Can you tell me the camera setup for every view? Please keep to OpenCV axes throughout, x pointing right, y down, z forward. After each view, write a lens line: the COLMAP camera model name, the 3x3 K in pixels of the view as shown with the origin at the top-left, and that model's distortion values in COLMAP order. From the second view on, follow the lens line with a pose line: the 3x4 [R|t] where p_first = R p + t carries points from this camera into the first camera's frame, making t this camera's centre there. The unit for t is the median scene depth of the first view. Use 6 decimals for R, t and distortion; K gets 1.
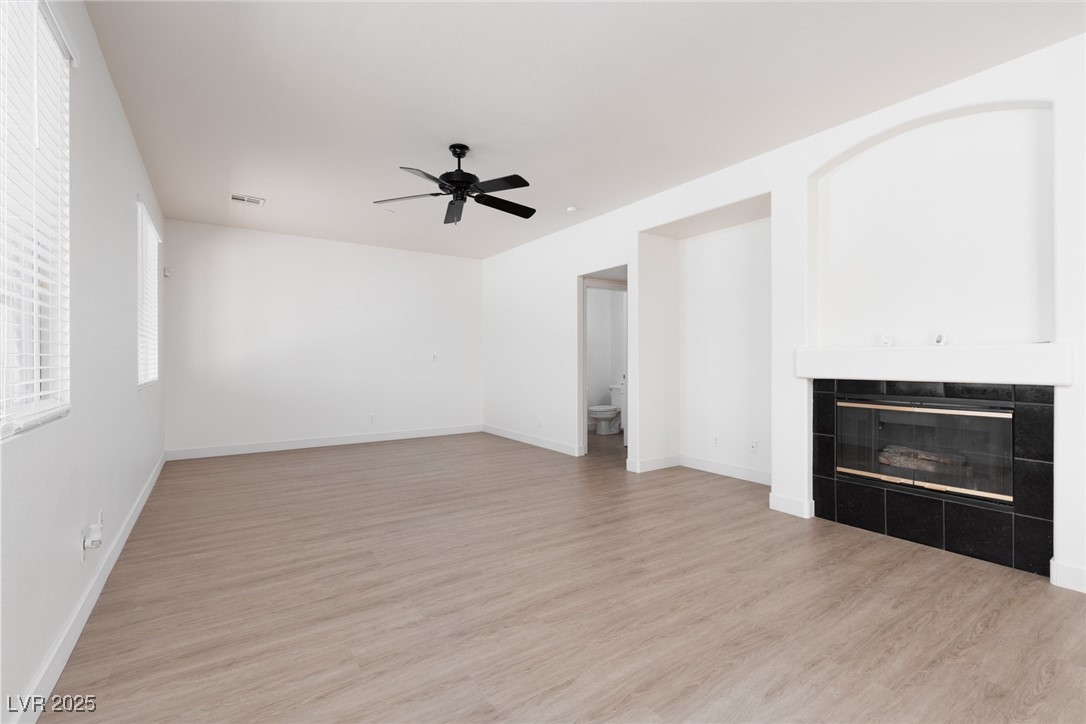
lens RADIAL K [[485.2, 0, 547.9], [0, 485.2, 360.0], [0, 0, 1]] dist [0.000980, -0.000066]
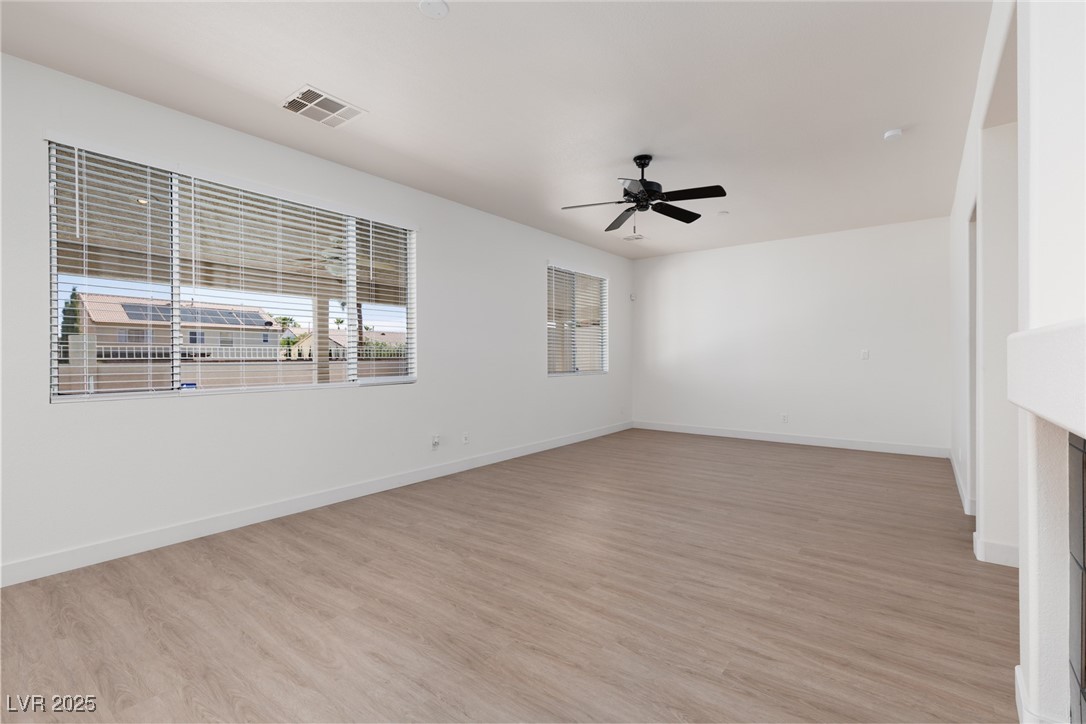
lens RADIAL K [[485.2, 0, 546.5], [0, 485.2, 358.2], [0, 0, 1]] dist [0.000980, -0.000066]
pose [[0.310093, 0.002385, -0.950703, 0.990612], [0.000985, 0.999996, 0.002830, -0.005822], [0.950706, -0.001814, 0.310090, 0.614348]]
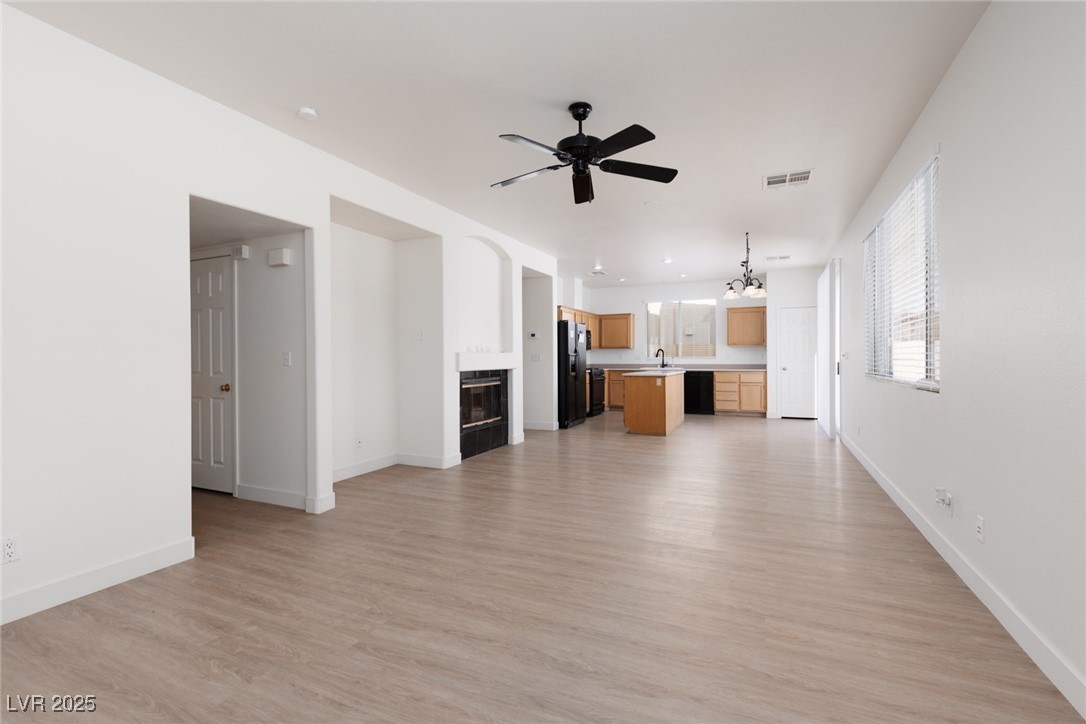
lens RADIAL K [[485.2, 0, 544.9], [0, 485.2, 361.8], [0, 0, 1]] dist [0.000980, -0.000066]
pose [[-0.515384, -0.002143, 0.856957, -1.140010], [0.010134, 0.999912, 0.008596, -0.005462], [-0.856899, 0.013115, -0.515317, 1.945064]]
